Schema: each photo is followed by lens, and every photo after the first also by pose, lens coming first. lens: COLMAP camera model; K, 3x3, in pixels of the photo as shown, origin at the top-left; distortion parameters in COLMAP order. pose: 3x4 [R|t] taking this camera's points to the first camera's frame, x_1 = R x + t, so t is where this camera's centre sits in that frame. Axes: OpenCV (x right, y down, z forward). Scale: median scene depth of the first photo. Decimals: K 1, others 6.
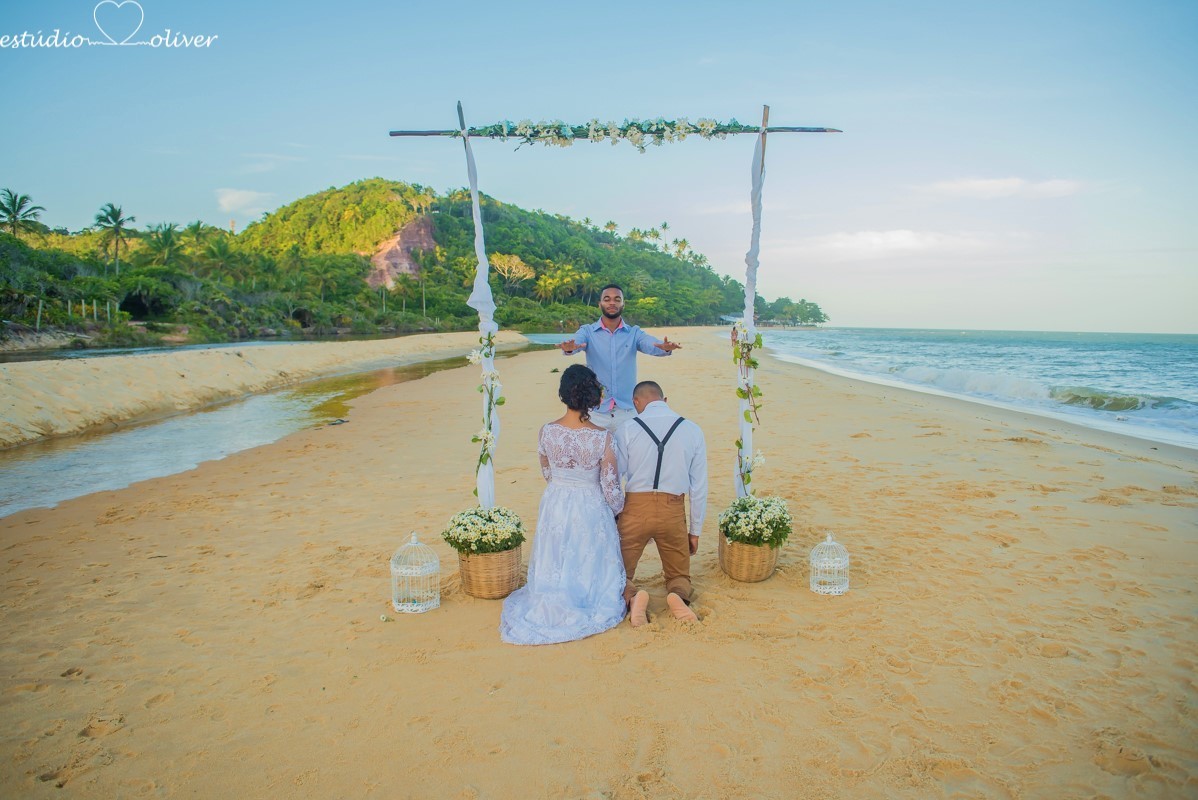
lens RADIAL K [[895.5, 0, 594.9], [0, 895.5, 403.8], [0, 0, 1]] dist [-0.135074, 0.119178]
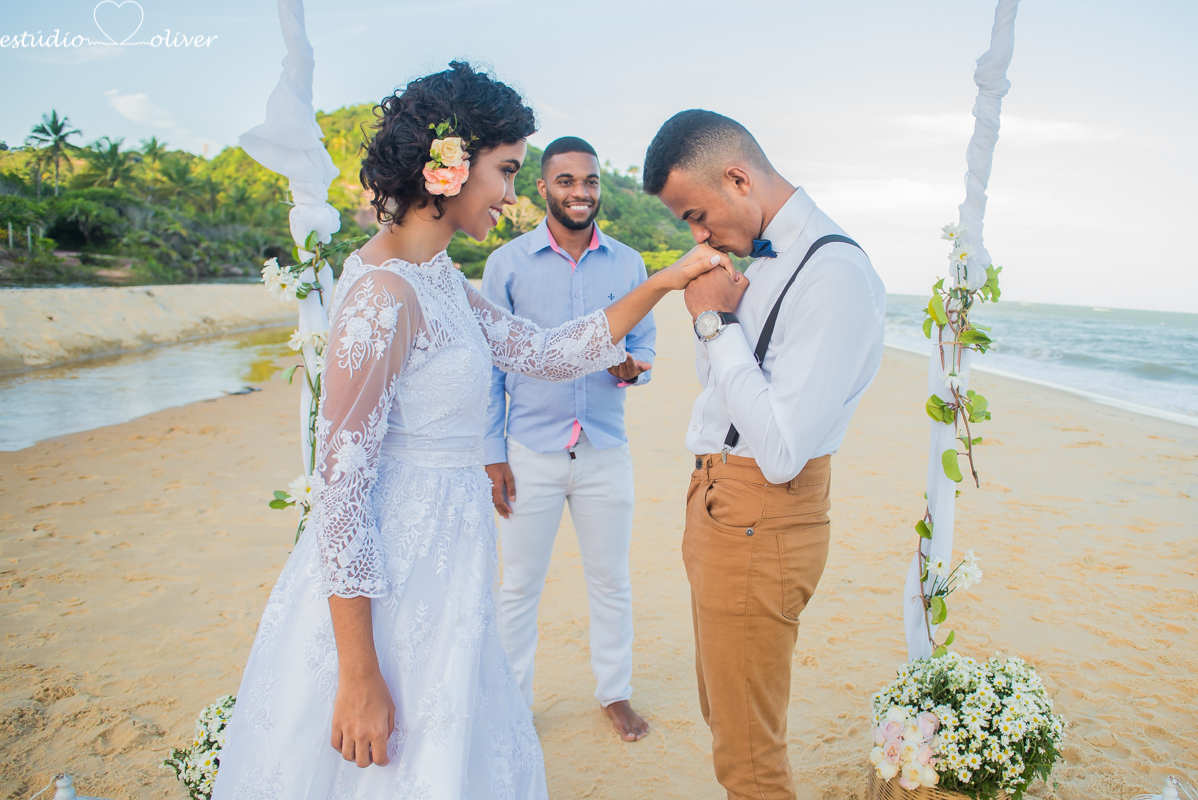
lens RADIAL K [[925.3, 0, 651.2], [0, 925.3, 397.1], [0, 0, 1]] dist [-0.116210, 0.097872]
pose [[0.998339, 0.034963, 0.045788, 0.001496], [-0.036580, 0.998719, 0.034963, -0.003548], [-0.044507, -0.036580, 0.998339, 0.074979]]
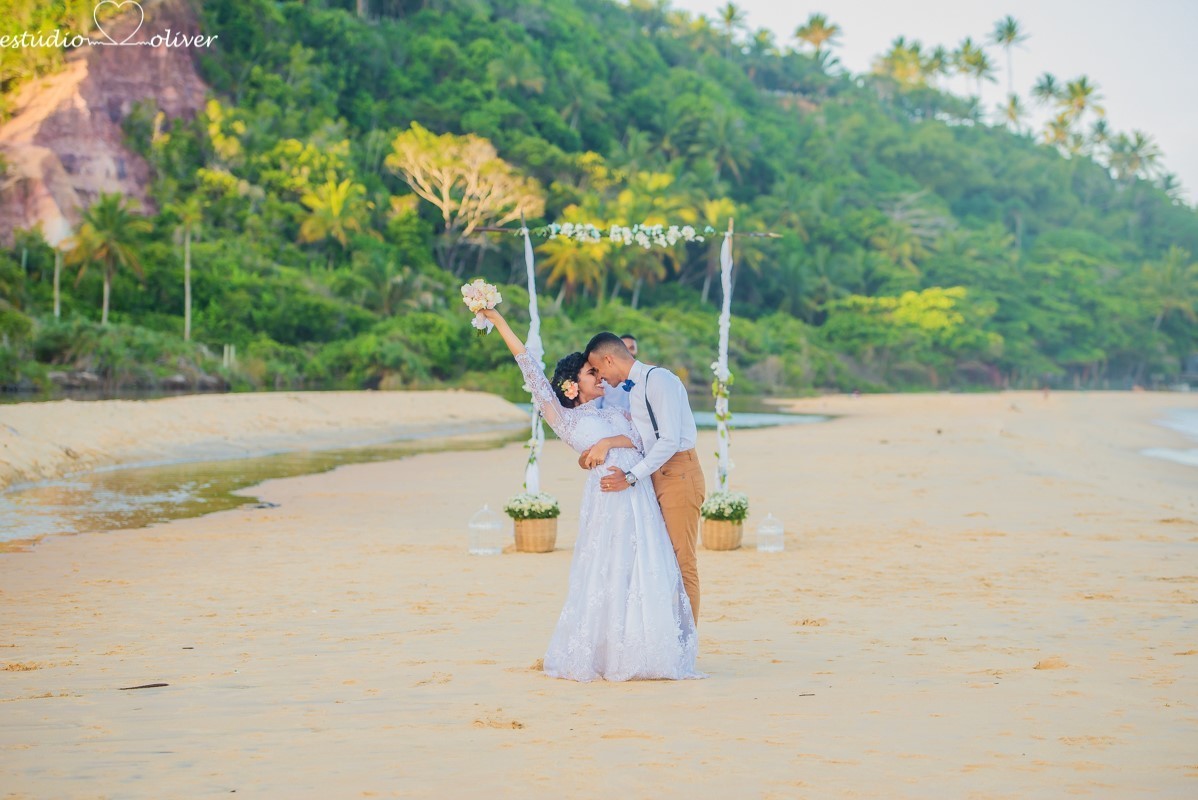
lens RADIAL K [[6065.6, 0, 599.0], [0, 6065.6, 400.0], [0, 0, 1]] dist [1.456969, 7.238384]
pose [[0.998539, 0.018636, -0.050716, 0.058545], [-0.022981, 0.995989, -0.086474, 0.100063], [0.048901, 0.087513, 0.994962, -1.074767]]
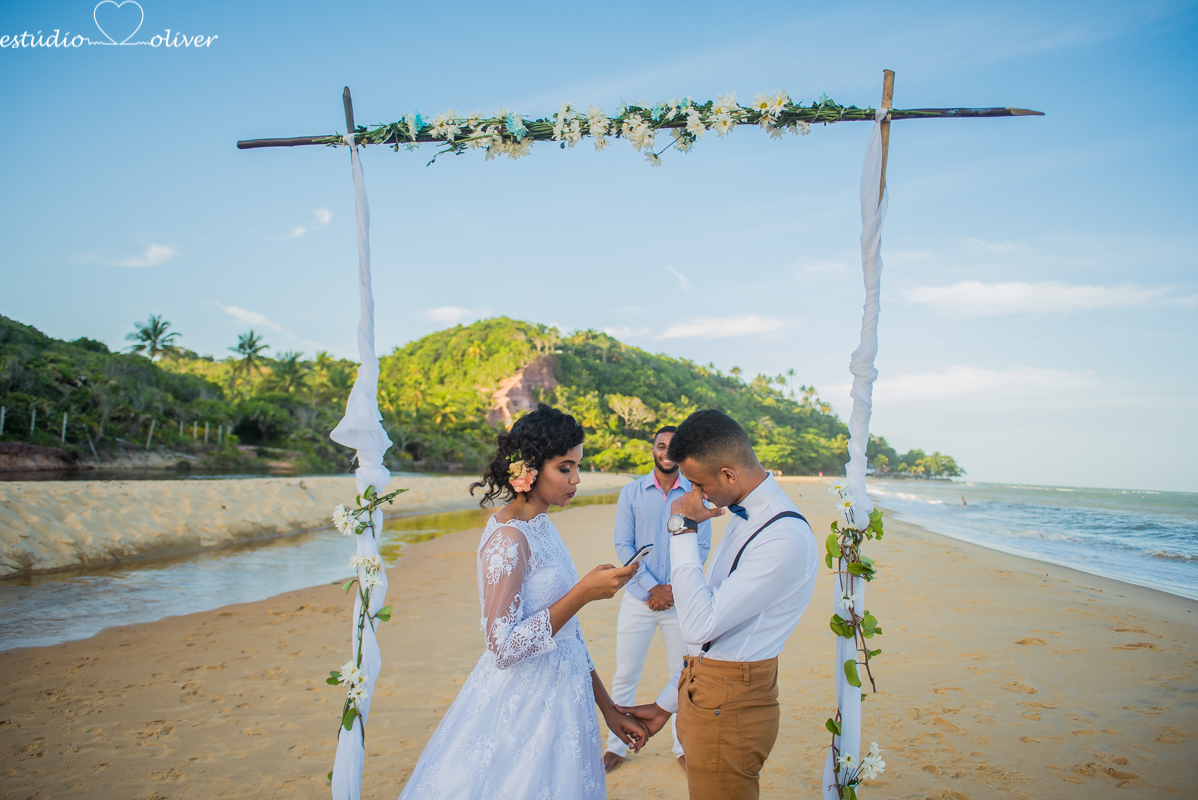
lens RADIAL K [[870.3, 0, 598.8], [0, 870.3, 389.2], [0, 0, 1]] dist [-0.129721, 0.103783]
pose [[0.988649, 0.027668, -0.147677, 0.012442], [-0.053475, 0.983335, -0.173762, -0.006791], [0.140408, 0.179687, 0.973652, 0.062047]]
